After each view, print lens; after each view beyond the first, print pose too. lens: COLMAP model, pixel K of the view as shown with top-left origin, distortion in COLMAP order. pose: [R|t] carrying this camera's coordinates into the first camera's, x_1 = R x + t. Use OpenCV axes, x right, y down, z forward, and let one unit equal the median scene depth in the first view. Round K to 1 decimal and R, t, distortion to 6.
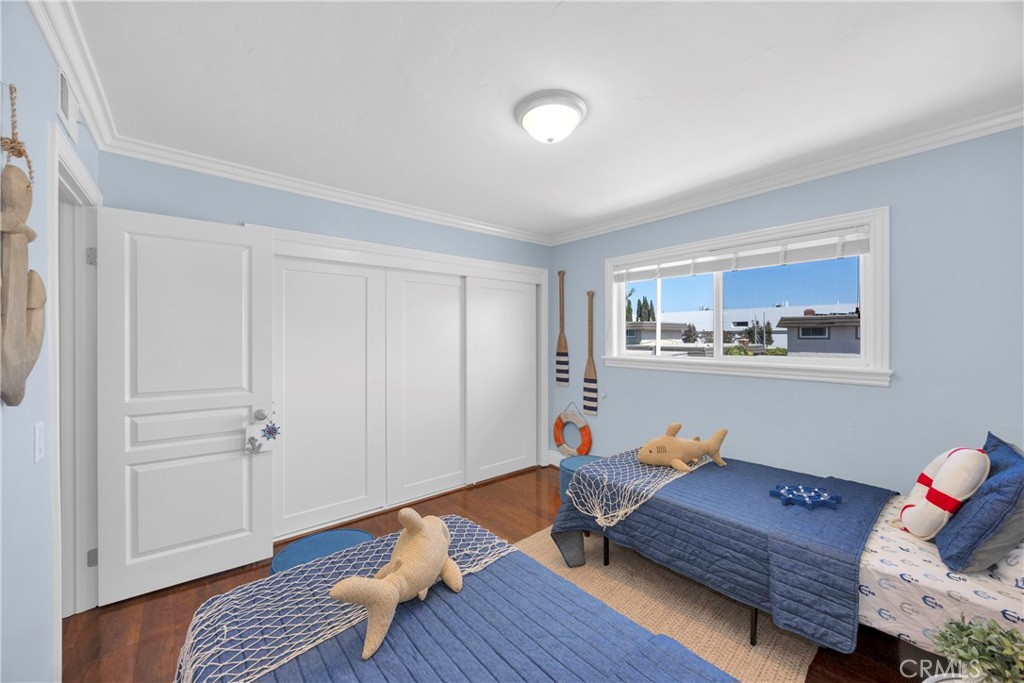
lens RADIAL K [[398.8, 0, 512.0], [0, 398.8, 341.5], [0, 0, 1]] dist [0.000045, -0.000024]
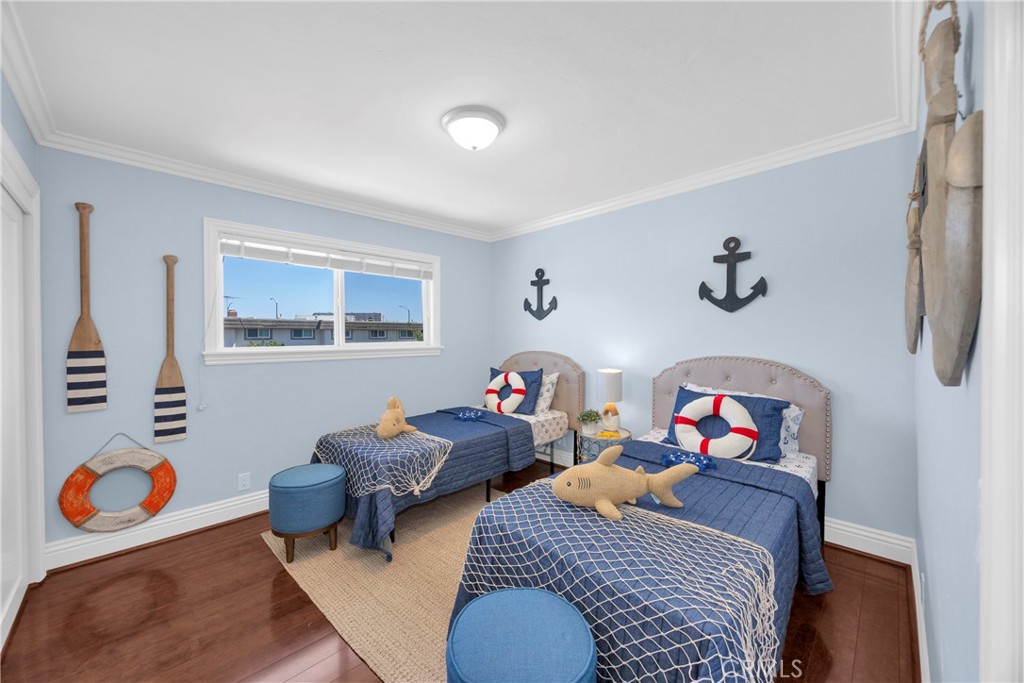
lens RADIAL K [[386.1, 0, 520.3], [0, 386.1, 339.2], [0, 0, 1]] dist [-0.001869, -0.000132]
pose [[-0.116610, -0.003967, 0.993170, -0.511994], [0.020769, 0.999764, 0.006431, 0.021622], [-0.992961, 0.021377, -0.116500, 0.500531]]
